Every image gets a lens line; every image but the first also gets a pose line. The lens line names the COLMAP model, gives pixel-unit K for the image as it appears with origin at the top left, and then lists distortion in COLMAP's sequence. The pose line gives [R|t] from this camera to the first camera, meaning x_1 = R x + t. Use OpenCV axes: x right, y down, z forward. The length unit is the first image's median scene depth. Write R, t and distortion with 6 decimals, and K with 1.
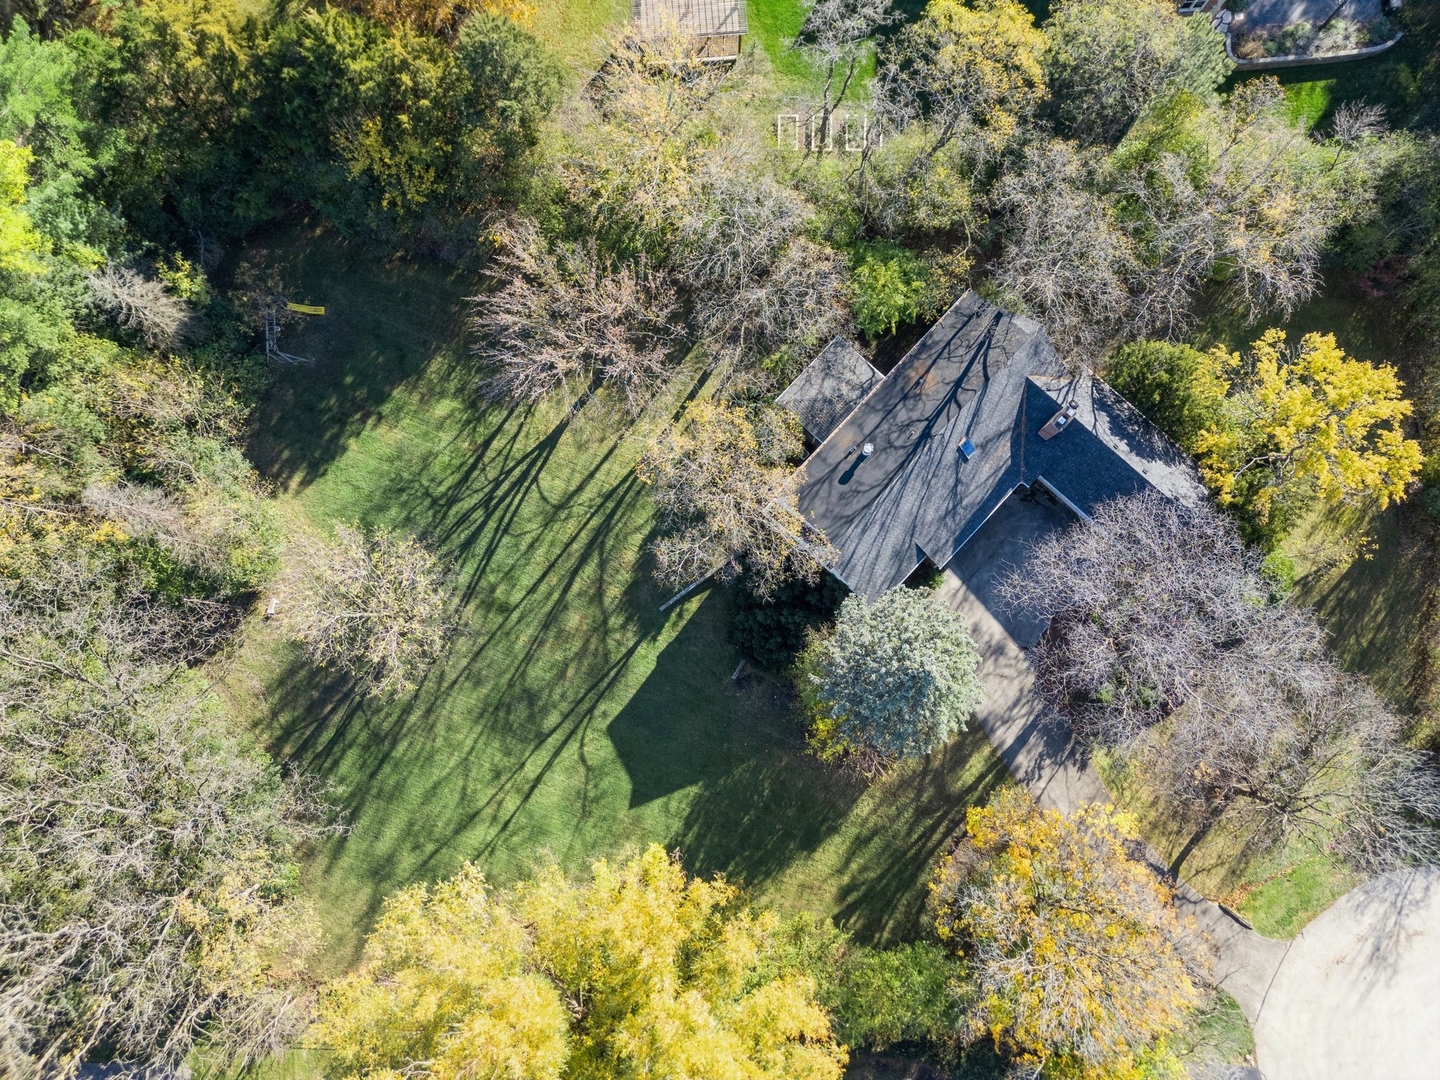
lens RADIAL K [[1013.2, 0, 726.1], [0, 1013.2, 539.4], [0, 0, 1]] dist [0.051189, -0.014161]
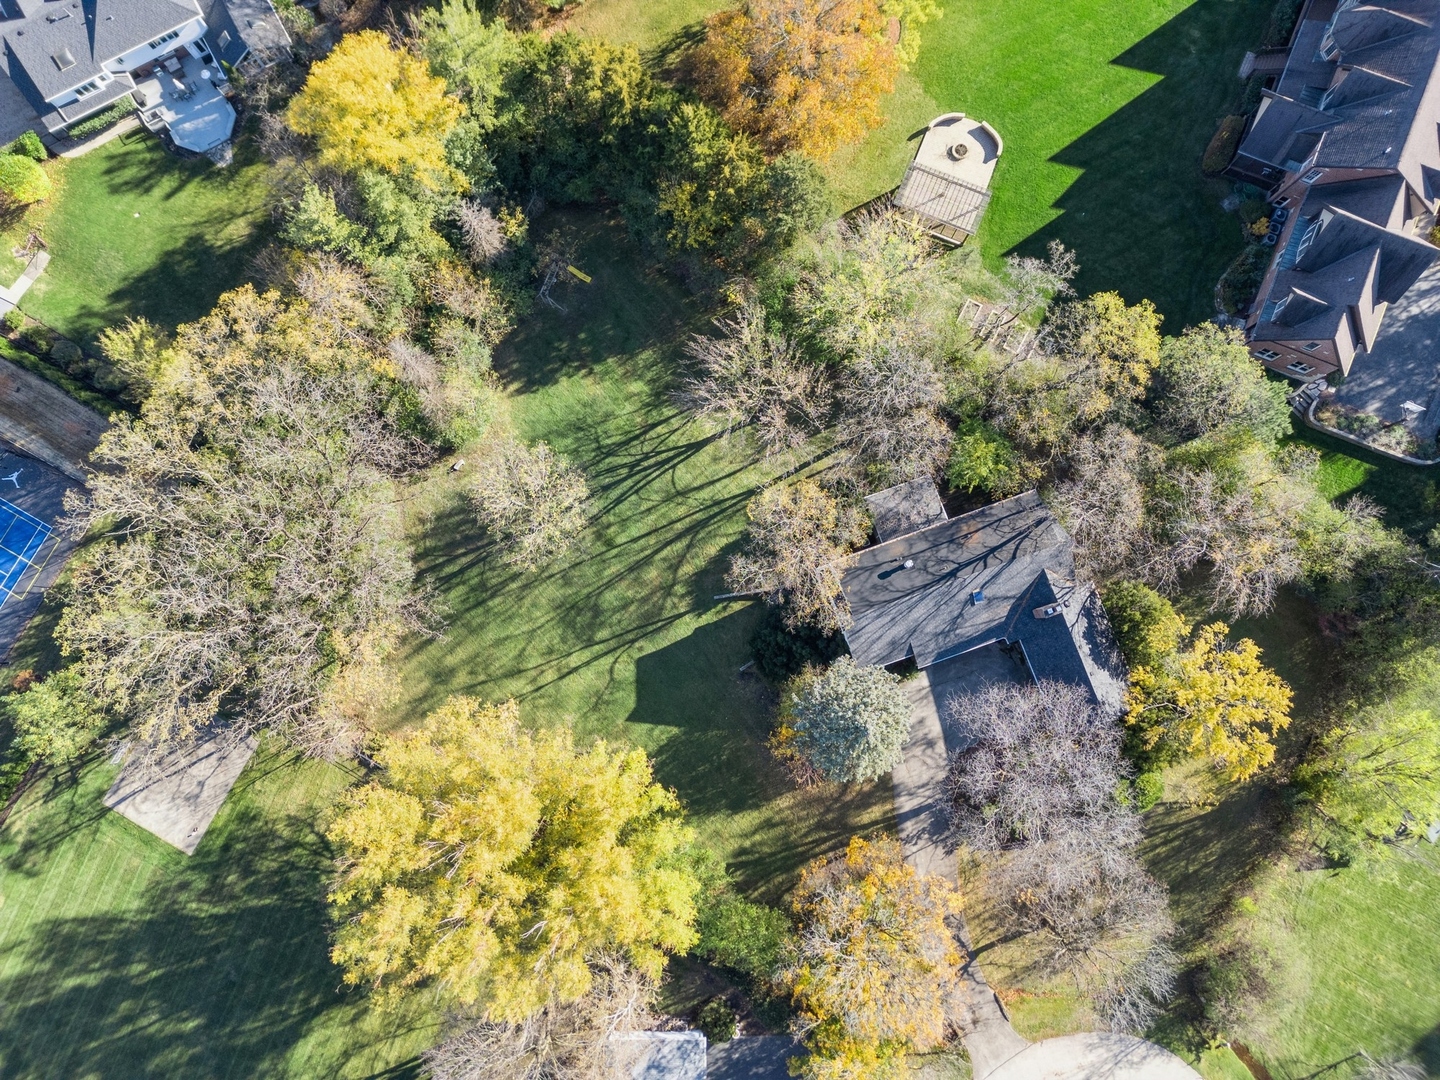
lens RADIAL K [[1013.2, 0, 712.4], [0, 1013.2, 538.0], [0, 0, 1]] dist [0.051189, -0.014161]
pose [[0.890757, 0.451129, -0.055085, -0.030788], [-0.450059, 0.892454, 0.031199, -0.042692], [0.063236, -0.002999, 0.997994, -0.334783]]
